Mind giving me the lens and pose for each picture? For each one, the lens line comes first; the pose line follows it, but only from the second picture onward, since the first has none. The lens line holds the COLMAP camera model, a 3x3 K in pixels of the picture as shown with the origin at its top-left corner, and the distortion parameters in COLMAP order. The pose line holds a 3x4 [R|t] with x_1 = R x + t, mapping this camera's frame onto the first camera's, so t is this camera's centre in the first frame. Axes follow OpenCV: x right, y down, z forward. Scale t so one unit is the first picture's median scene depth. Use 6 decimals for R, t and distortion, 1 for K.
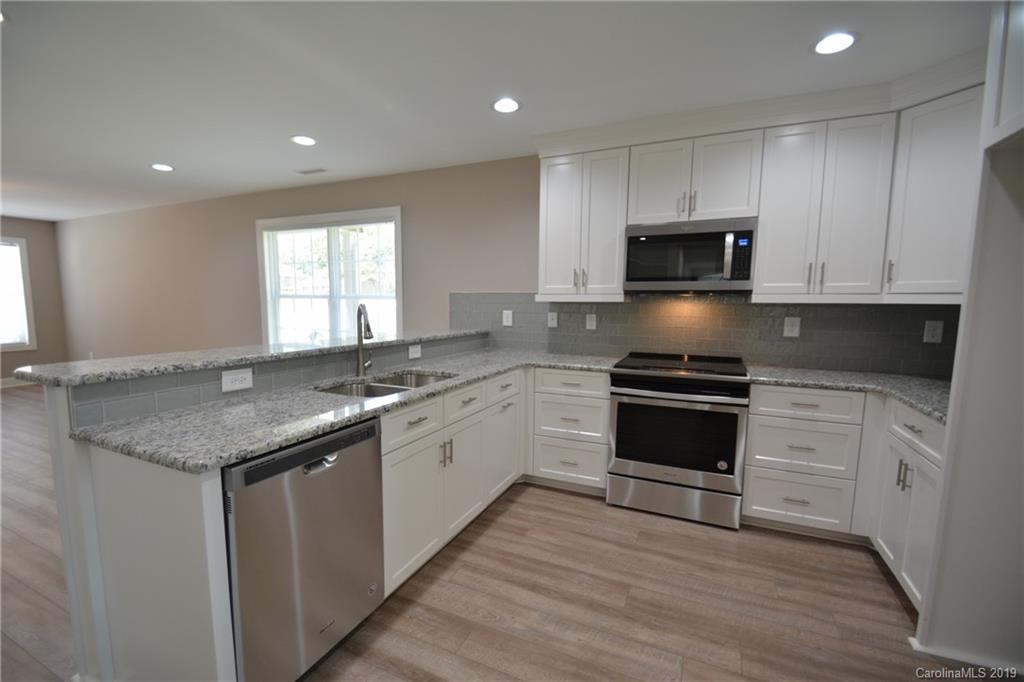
lens RADIAL K [[447.4, 0, 499.0], [0, 447.4, 353.7], [0, 0, 1]] dist [0.000415, -0.013315]
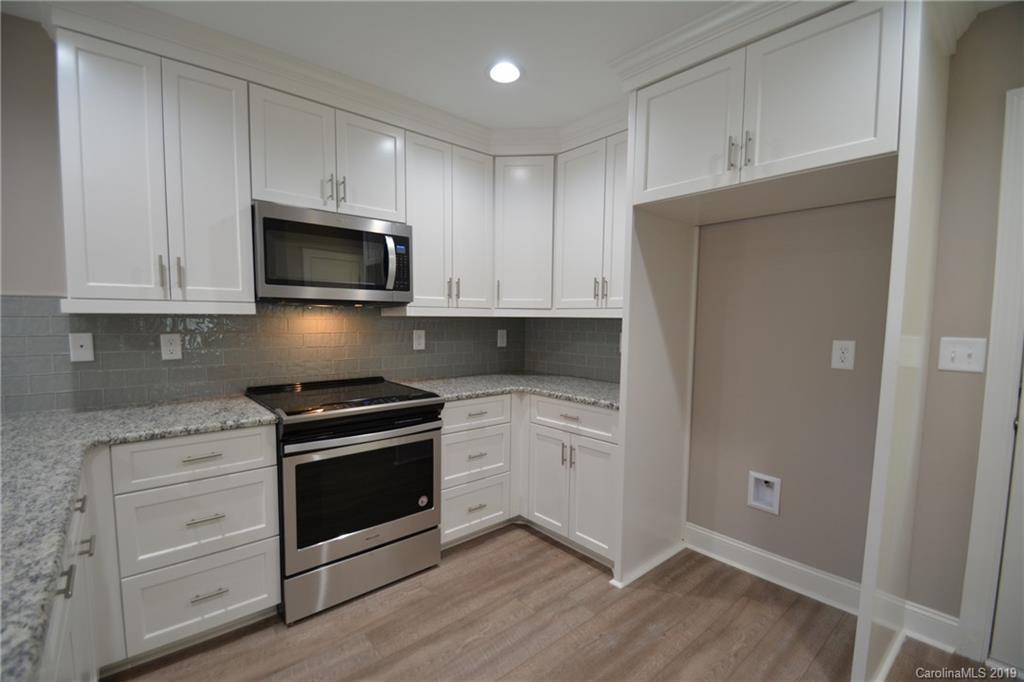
lens RADIAL K [[447.4, 0, 499.0], [0, 447.4, 353.7], [0, 0, 1]] dist [0.000415, -0.013315]
pose [[0.413725, -0.075118, 0.907298, -0.210597], [0.097870, 0.994485, 0.037707, -0.055614], [-0.905126, 0.073197, 0.418795, 0.470626]]
